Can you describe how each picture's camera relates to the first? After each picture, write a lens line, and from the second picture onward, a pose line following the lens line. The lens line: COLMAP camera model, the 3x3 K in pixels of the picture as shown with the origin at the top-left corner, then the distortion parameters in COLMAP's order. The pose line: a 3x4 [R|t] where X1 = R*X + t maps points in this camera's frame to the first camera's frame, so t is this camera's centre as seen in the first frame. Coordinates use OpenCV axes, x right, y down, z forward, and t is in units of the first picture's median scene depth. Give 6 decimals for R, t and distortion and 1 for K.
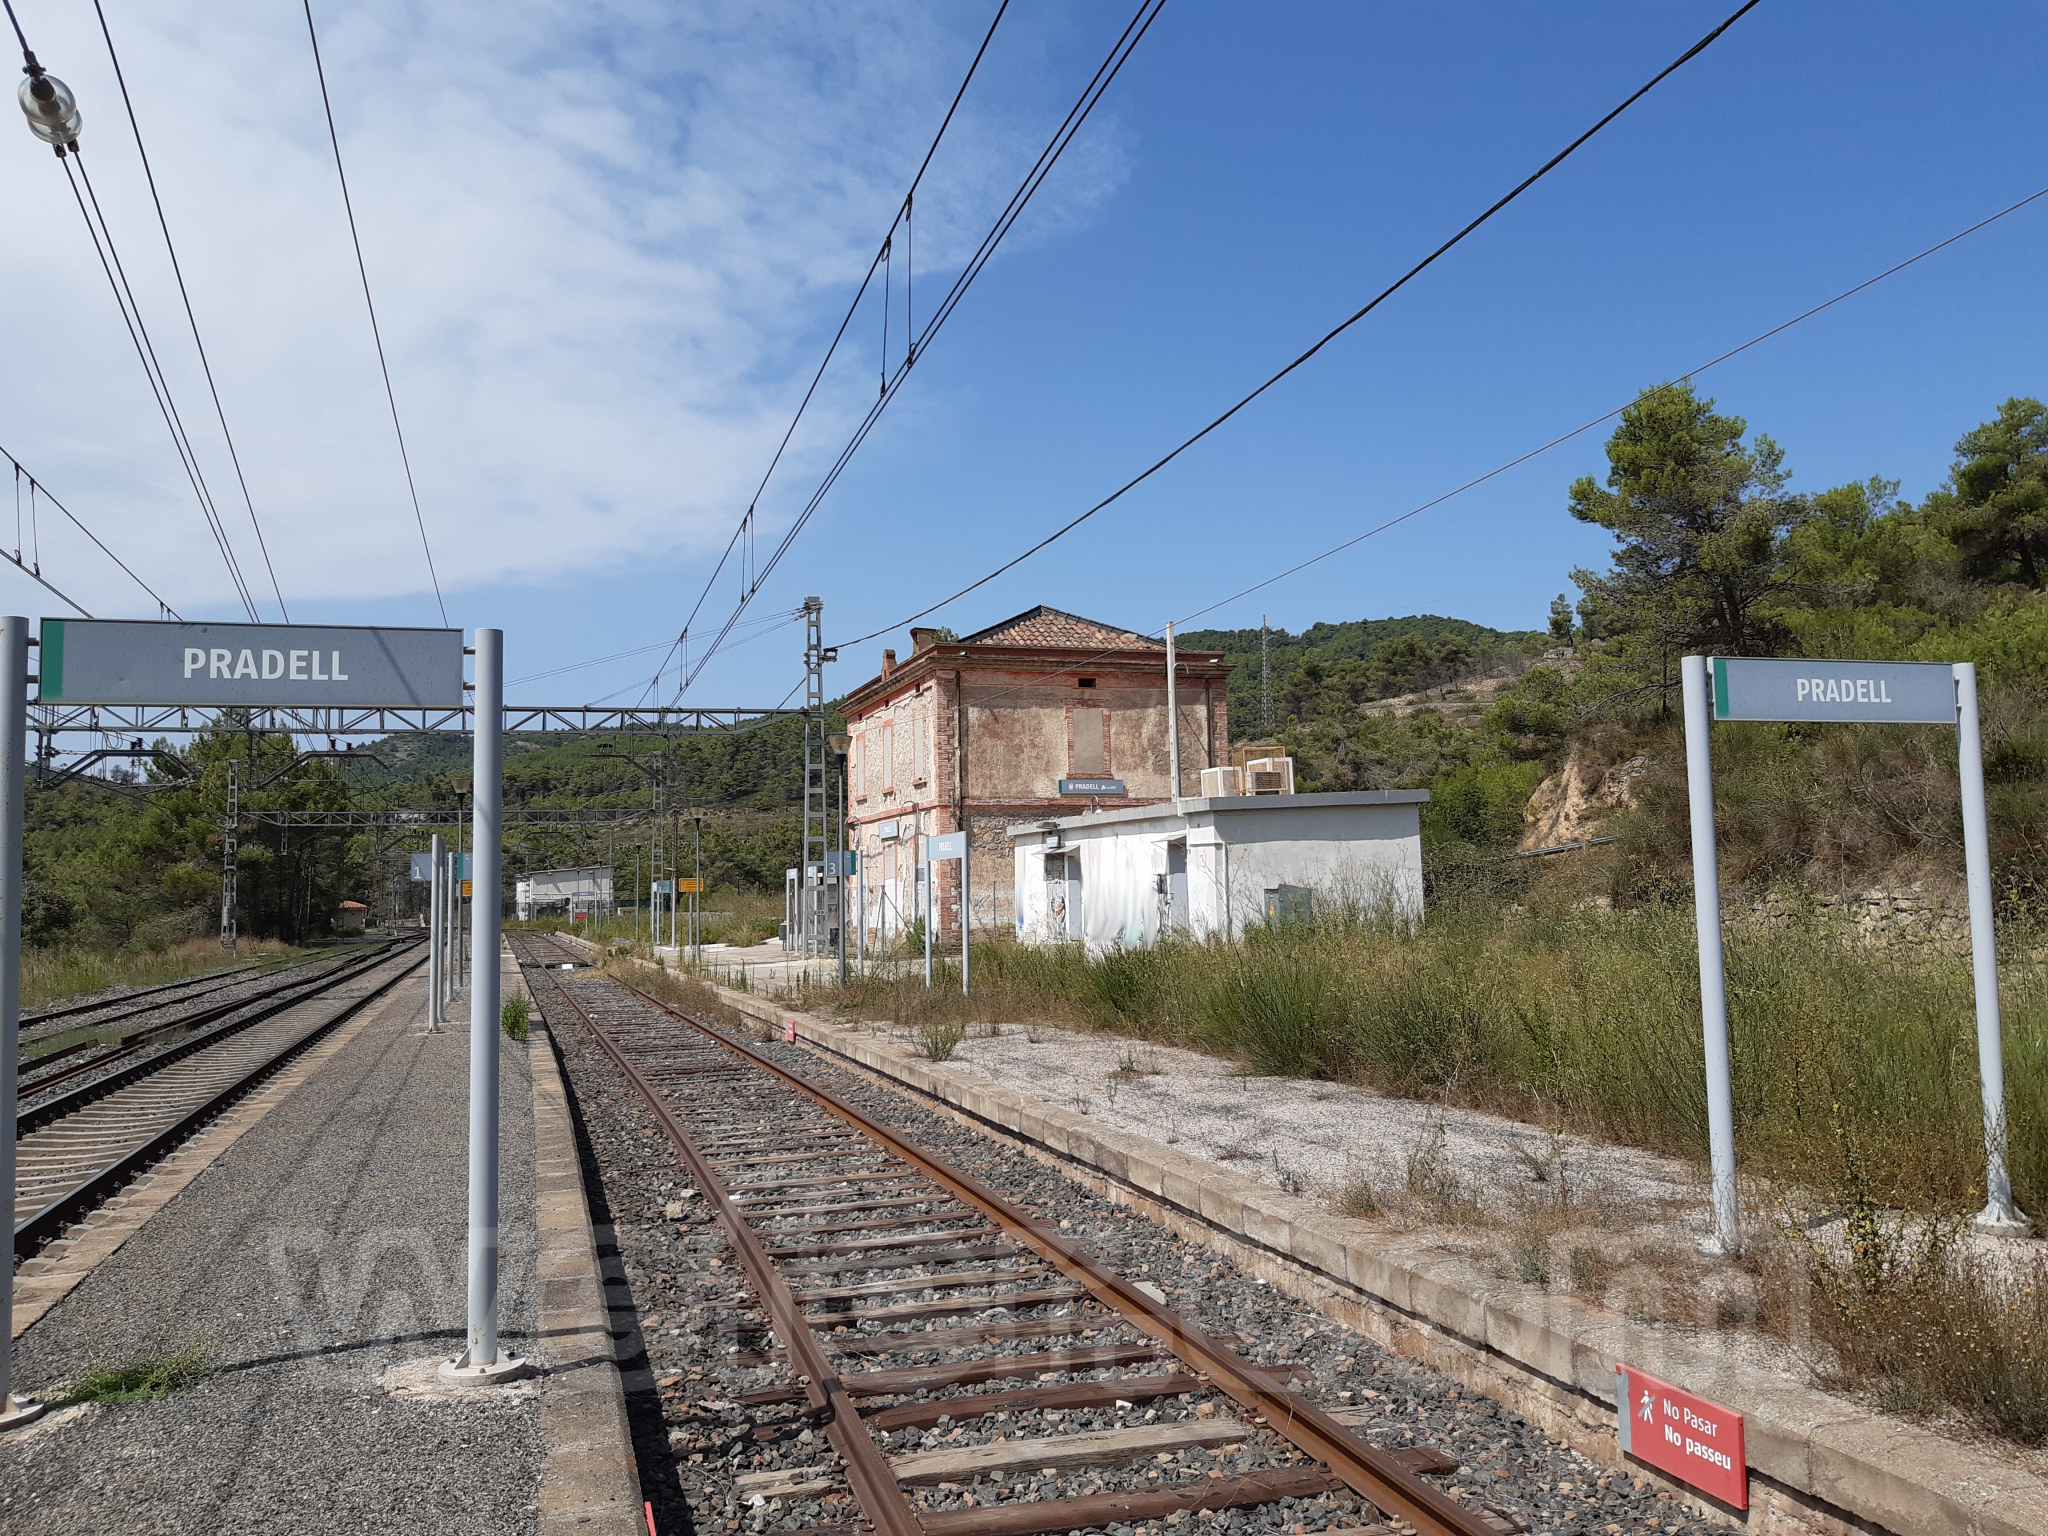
lens RADIAL K [[1560.4, 0, 1024.0], [0, 1560.4, 768.0], [0, 0, 1]] dist [0.052891, -0.107303]
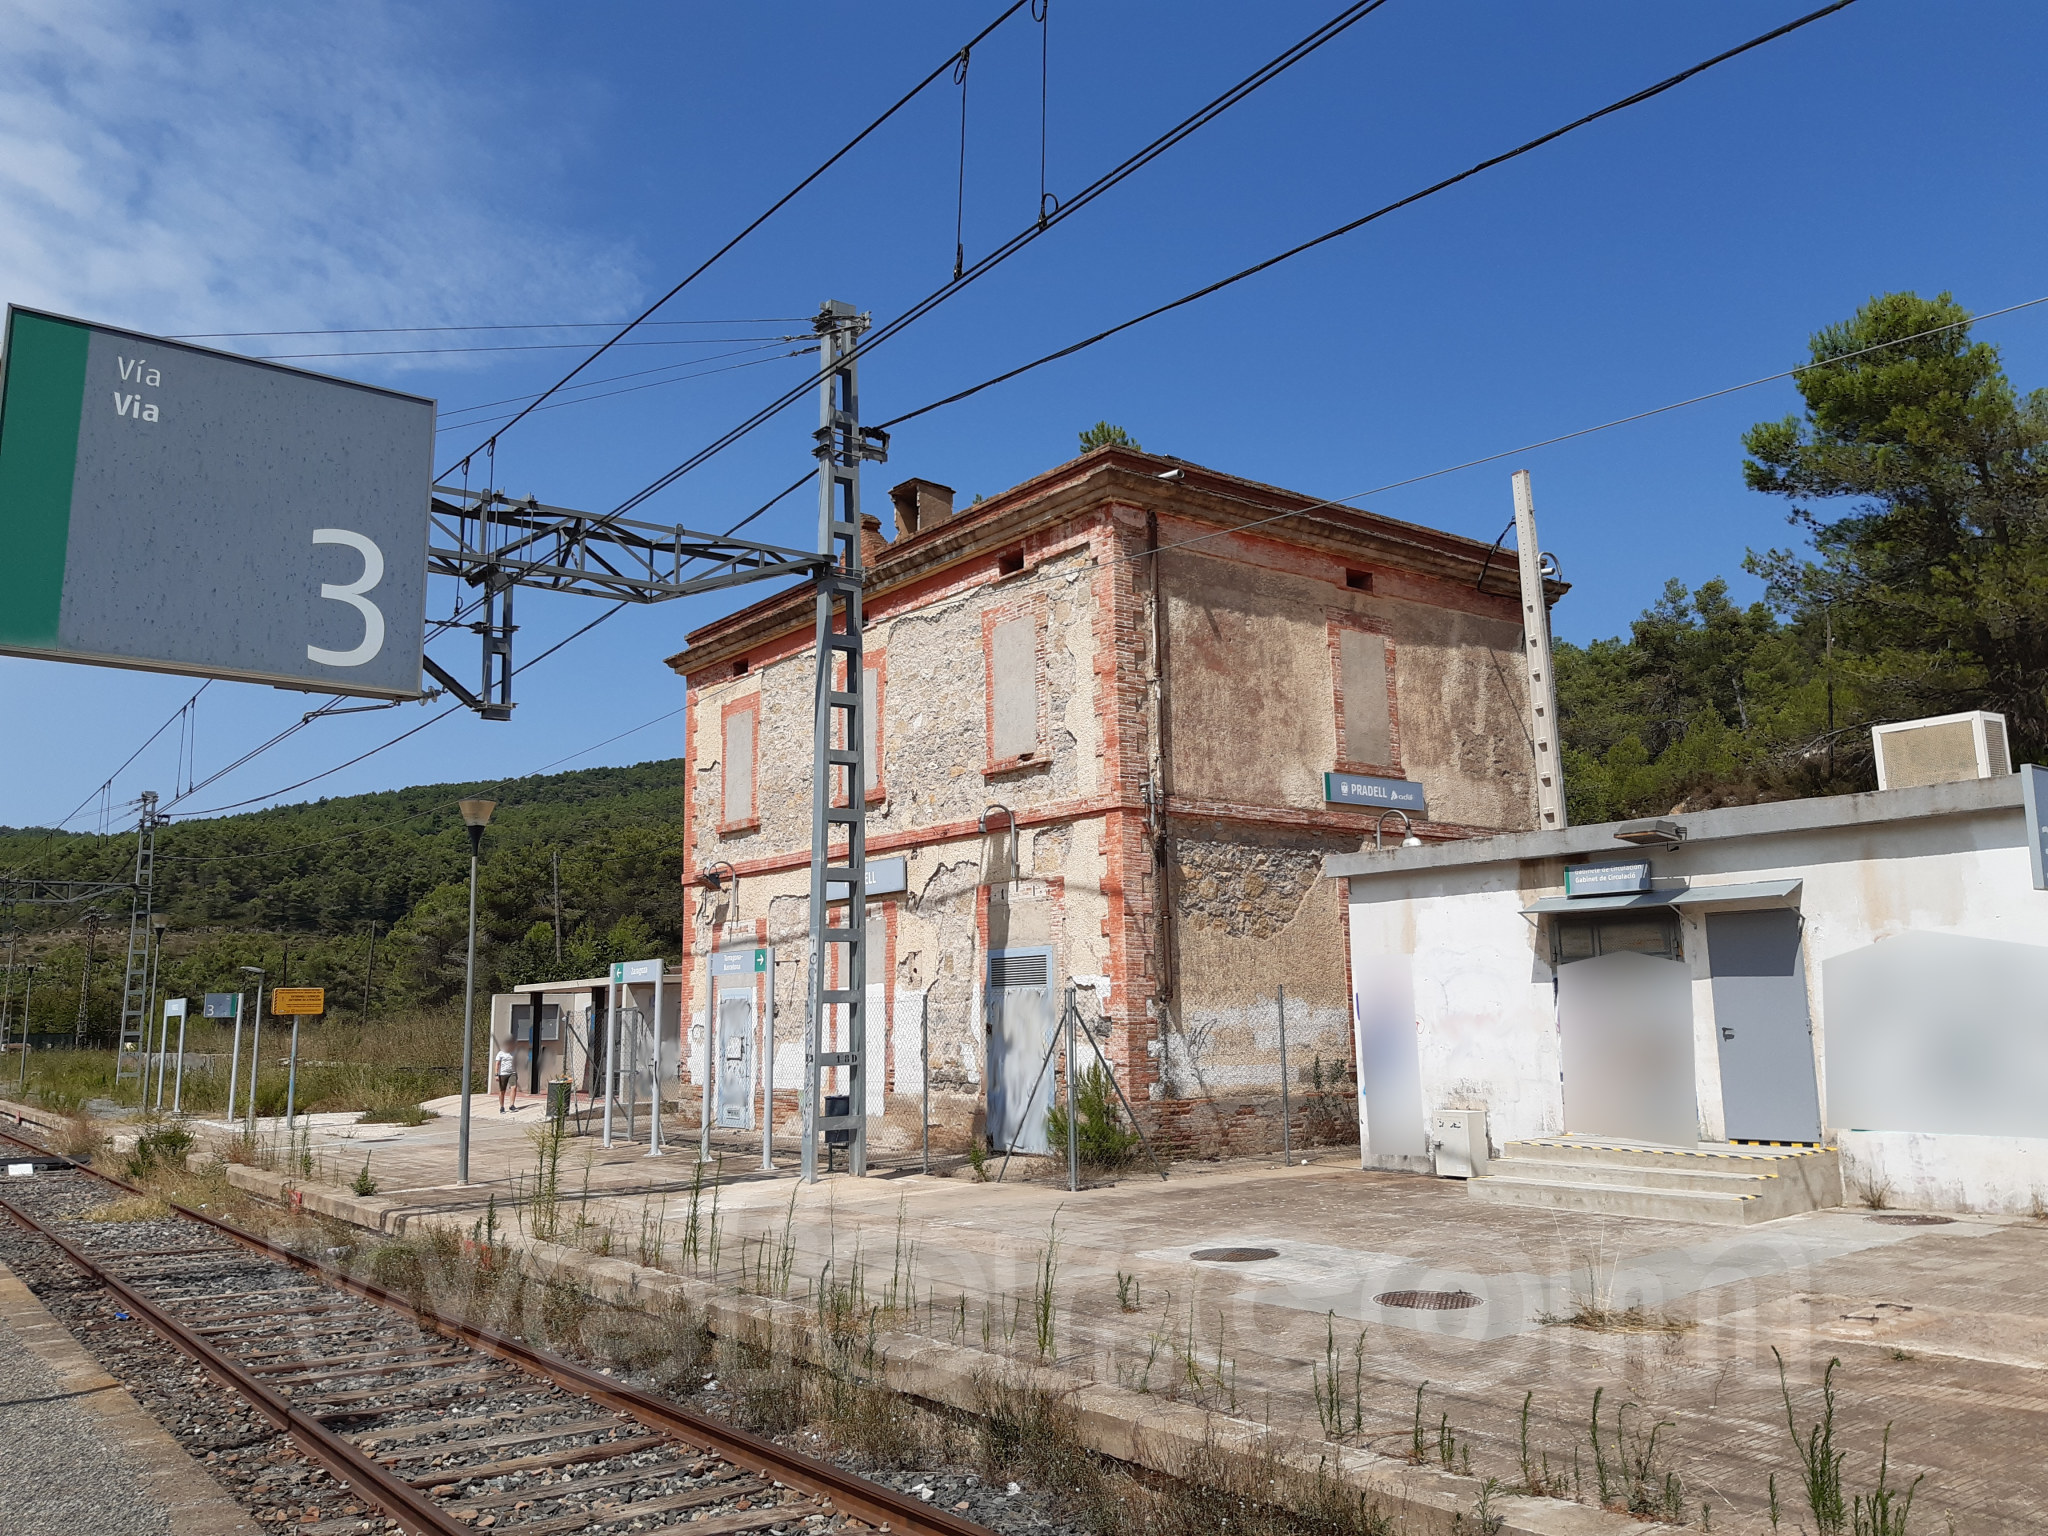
lens RADIAL K [[1560.4, 0, 1024.0], [0, 1560.4, 768.0], [0, 0, 1]] dist [0.052891, -0.107303]
pose [[0.946453, 0.058832, 0.317436, -0.211734], [-0.031867, 0.995478, -0.089485, 0.051097], [-0.321265, 0.074578, 0.944048, 0.583105]]
